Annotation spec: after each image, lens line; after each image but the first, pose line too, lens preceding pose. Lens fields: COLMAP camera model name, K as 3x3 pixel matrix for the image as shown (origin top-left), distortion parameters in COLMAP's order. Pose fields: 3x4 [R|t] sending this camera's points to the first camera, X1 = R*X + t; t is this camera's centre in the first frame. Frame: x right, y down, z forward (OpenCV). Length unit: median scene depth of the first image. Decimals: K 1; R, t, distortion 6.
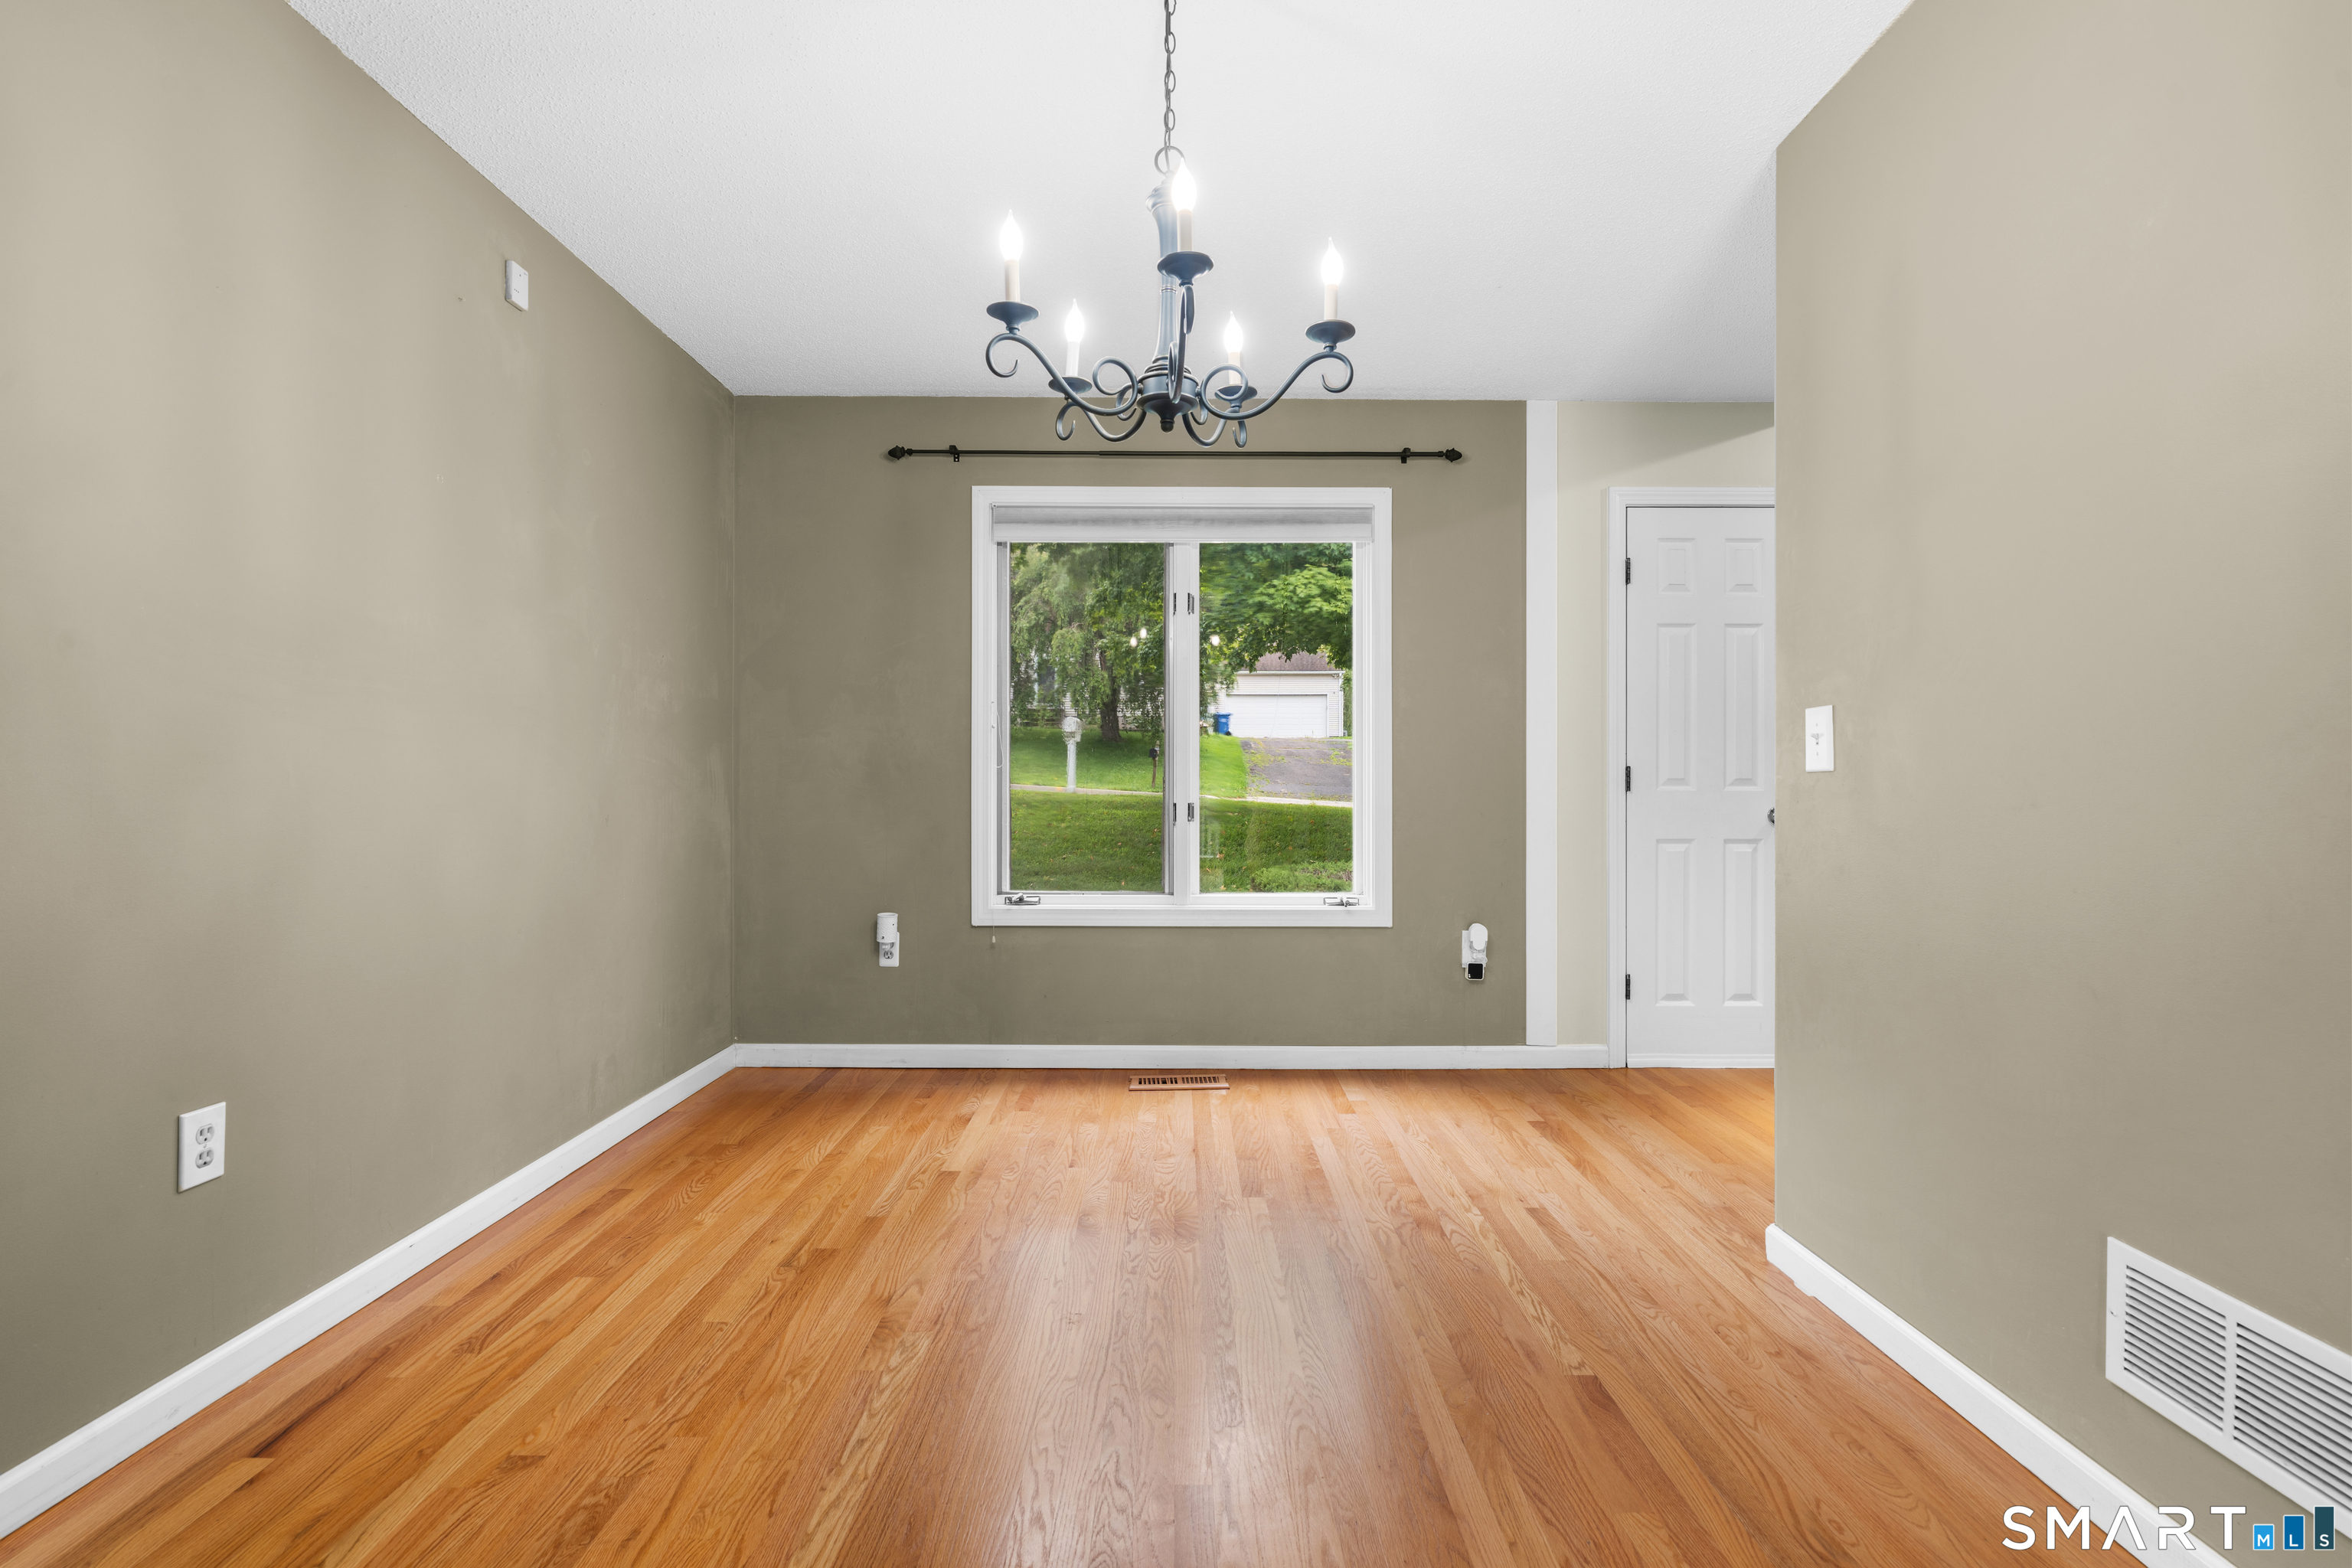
lens RADIAL K [[1052.8, 0, 1184.5], [0, 1052.8, 789.1], [0, 0, 1]] dist [-0.003746, 0.000264]
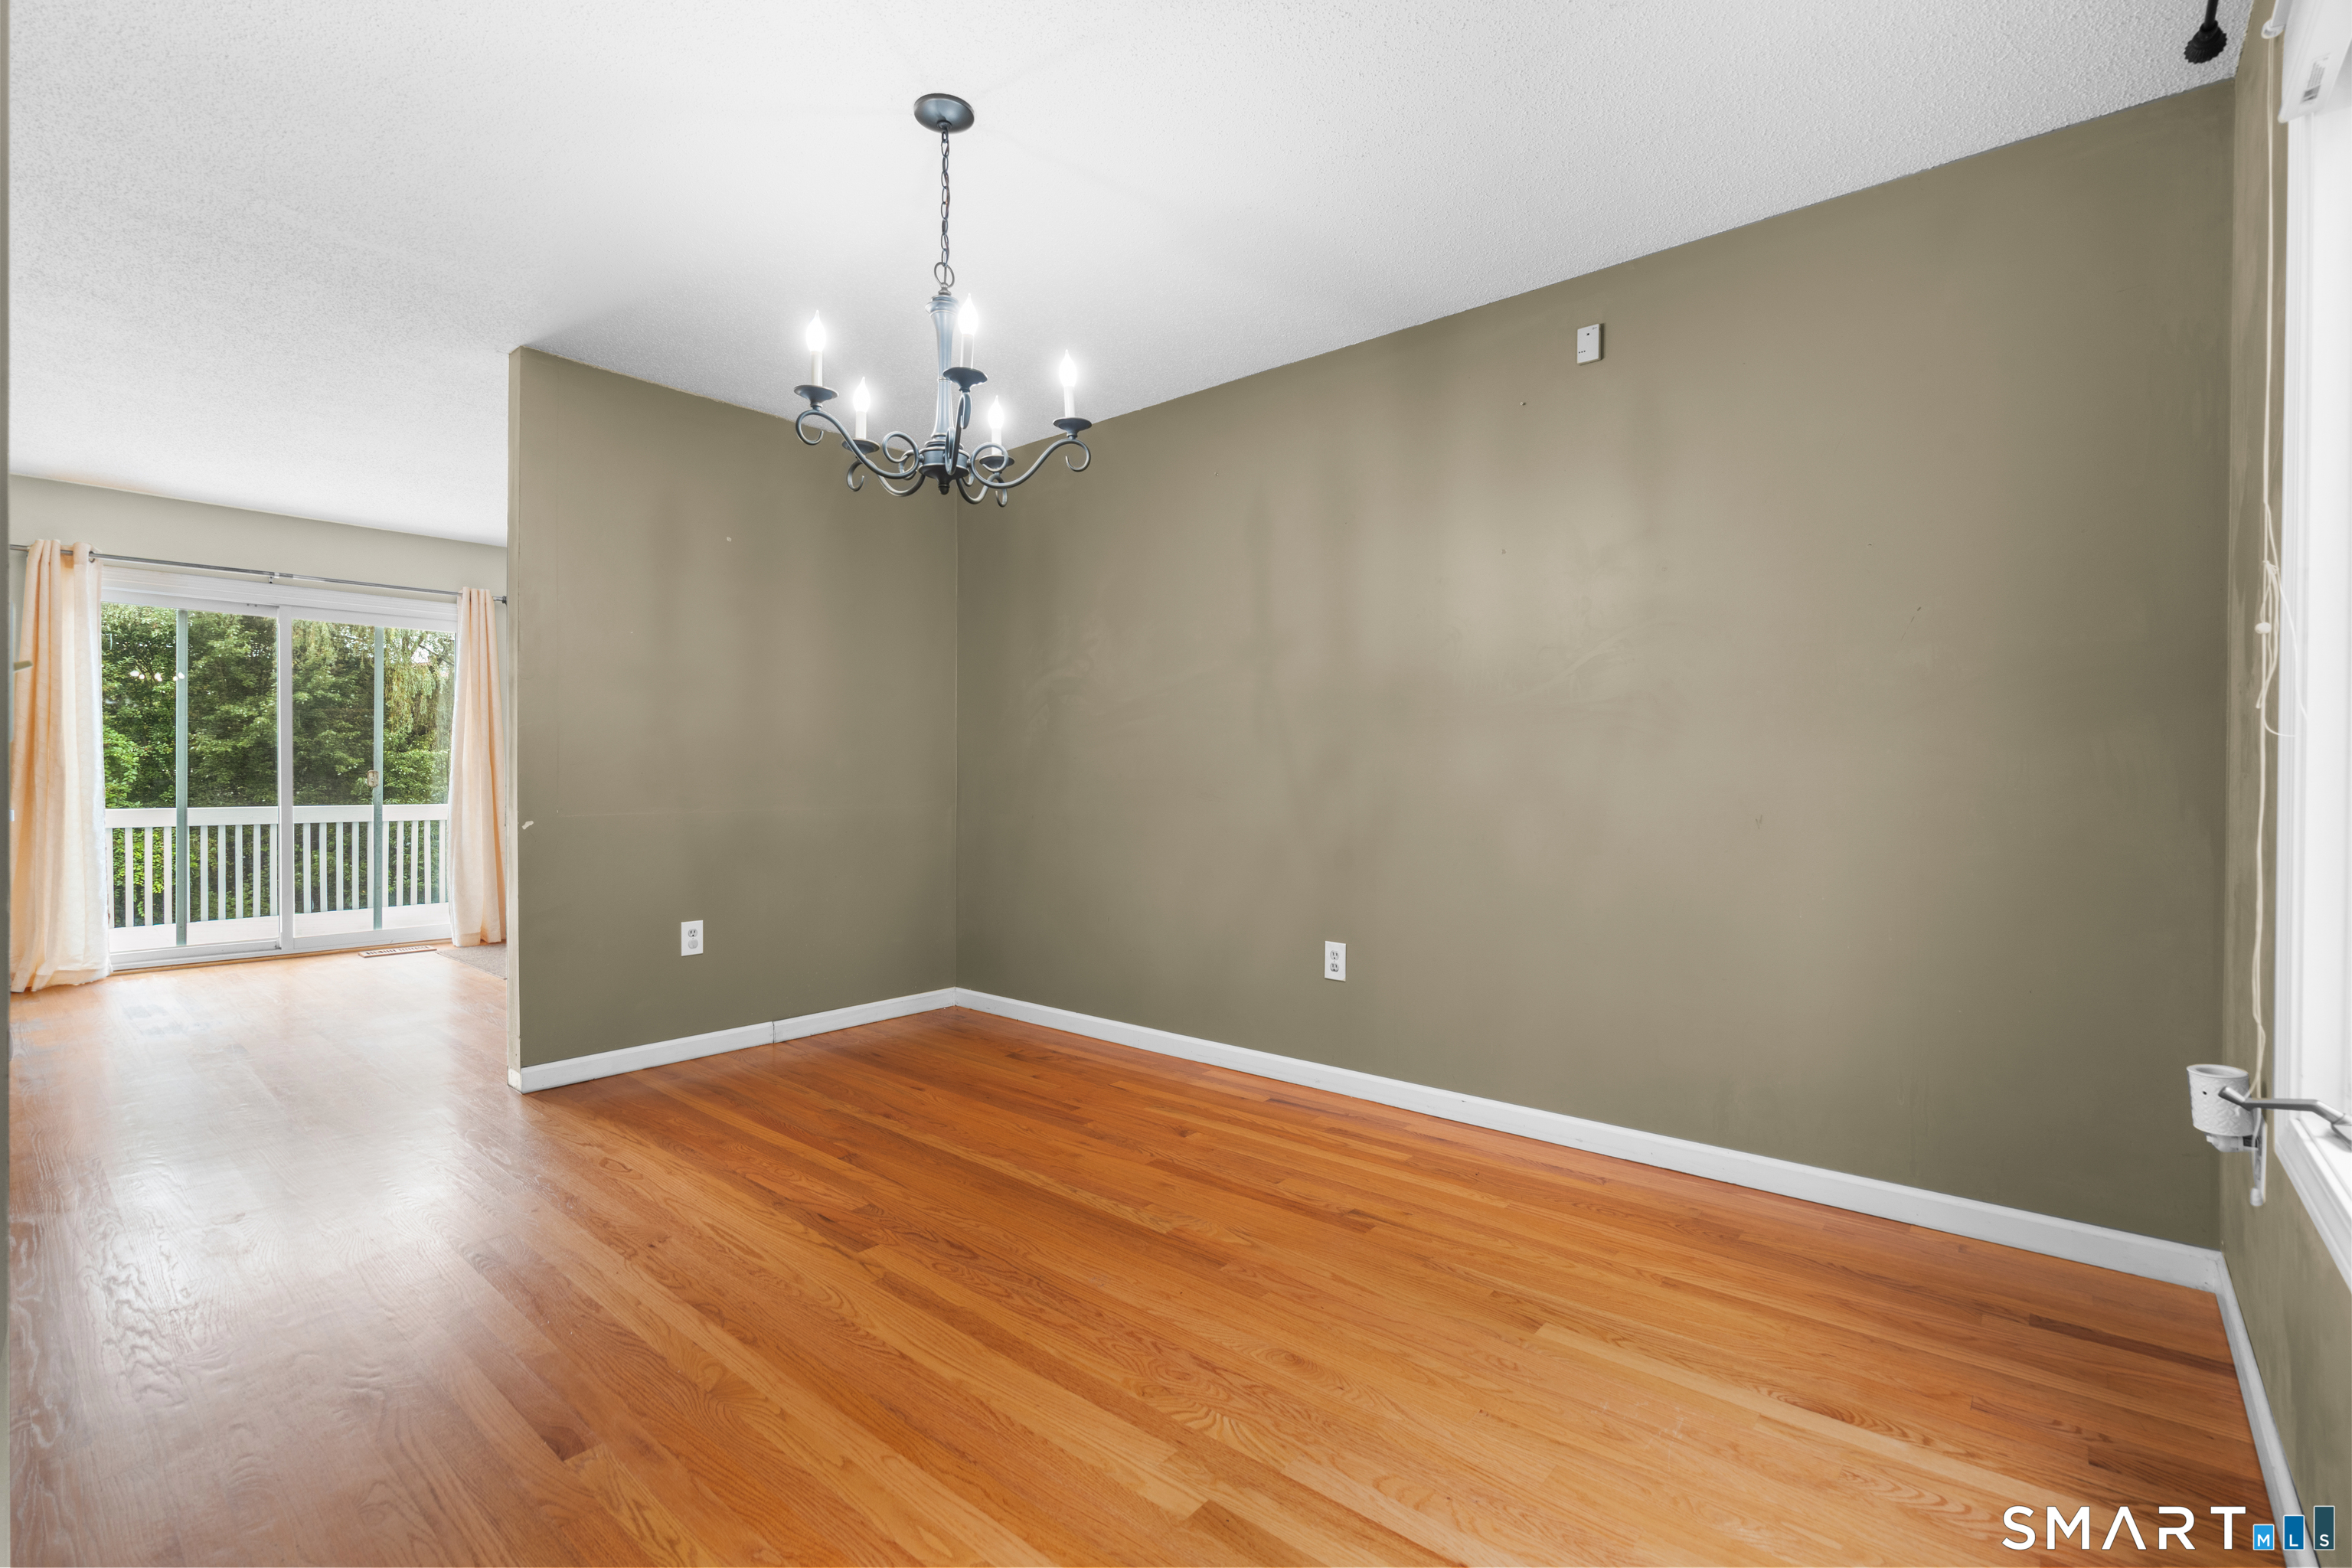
lens RADIAL K [[1052.8, 0, 1184.5], [0, 1052.8, 789.1], [0, 0, 1]] dist [-0.003746, 0.000264]
pose [[-0.654842, 0.003900, -0.755756, 0.635191], [-0.006918, 0.999914, 0.011155, -0.005644], [0.755735, 0.012533, -0.654758, 1.748732]]
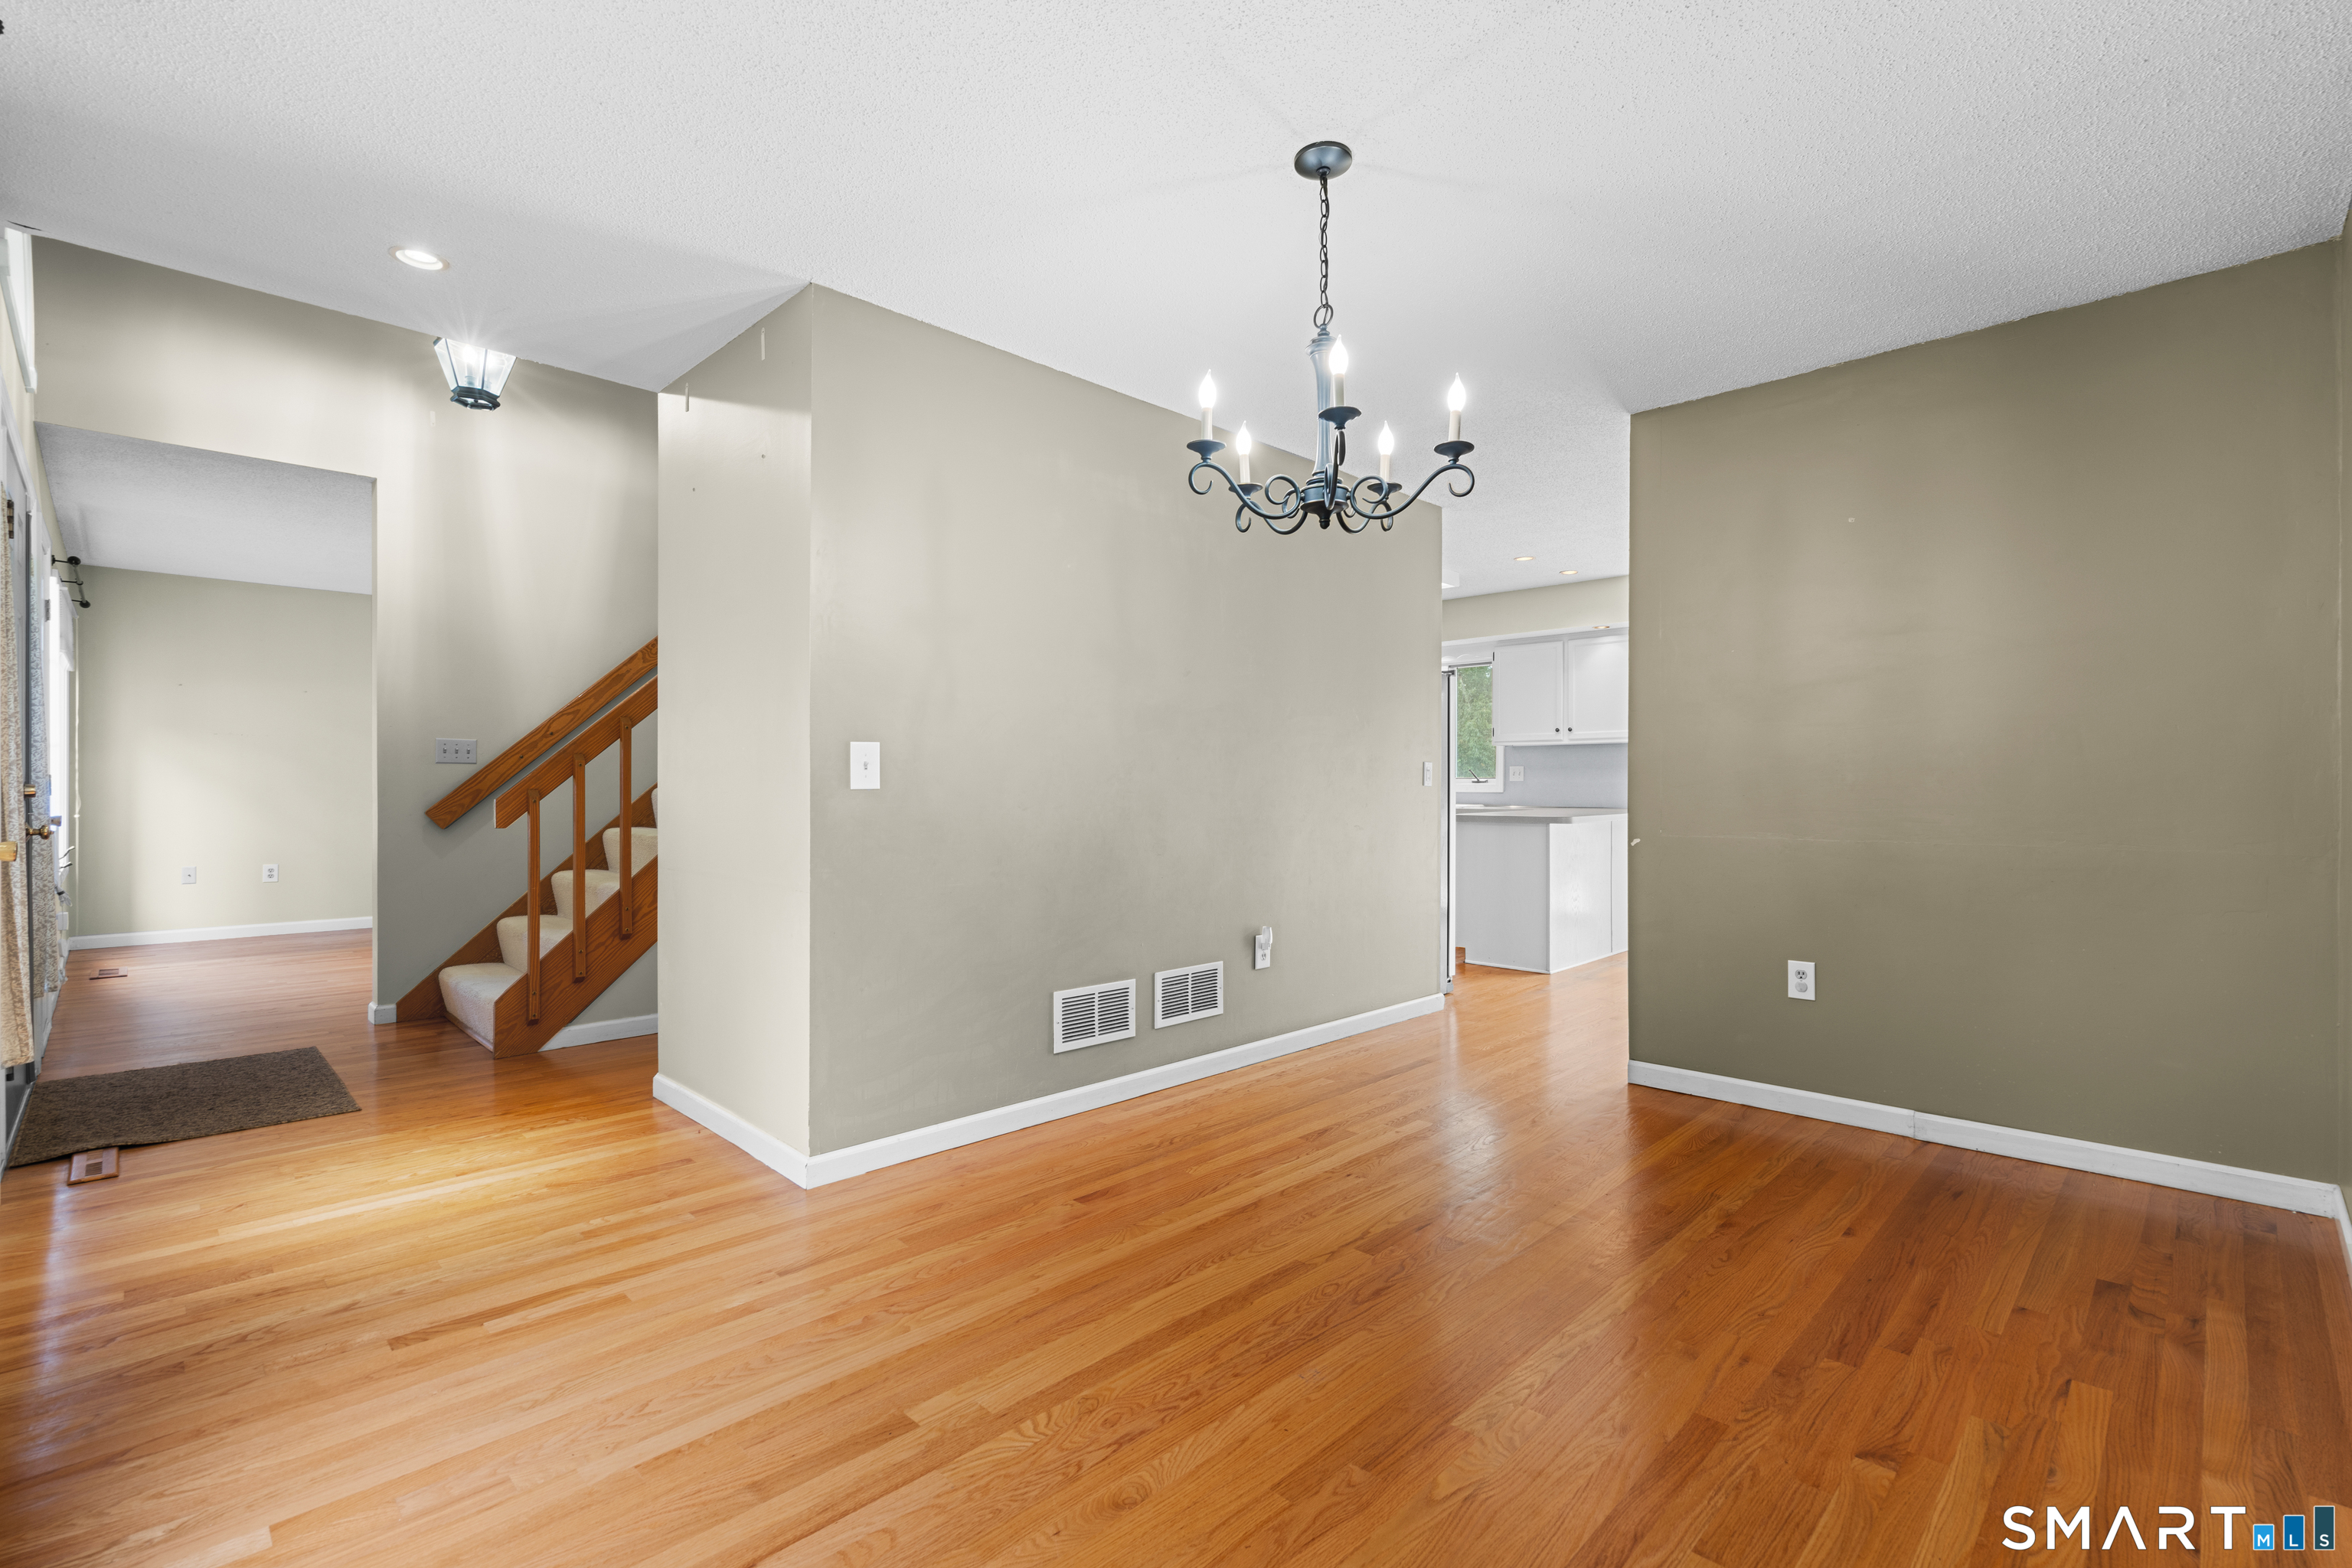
lens RADIAL K [[1052.8, 0, 1184.5], [0, 1052.8, 789.1], [0, 0, 1]] dist [-0.003746, 0.000264]
pose [[-0.706724, -0.007149, 0.707453, -0.689814], [-0.000899, 0.999957, 0.009208, -0.032088], [-0.707489, 0.005872, -0.706700, 1.739992]]
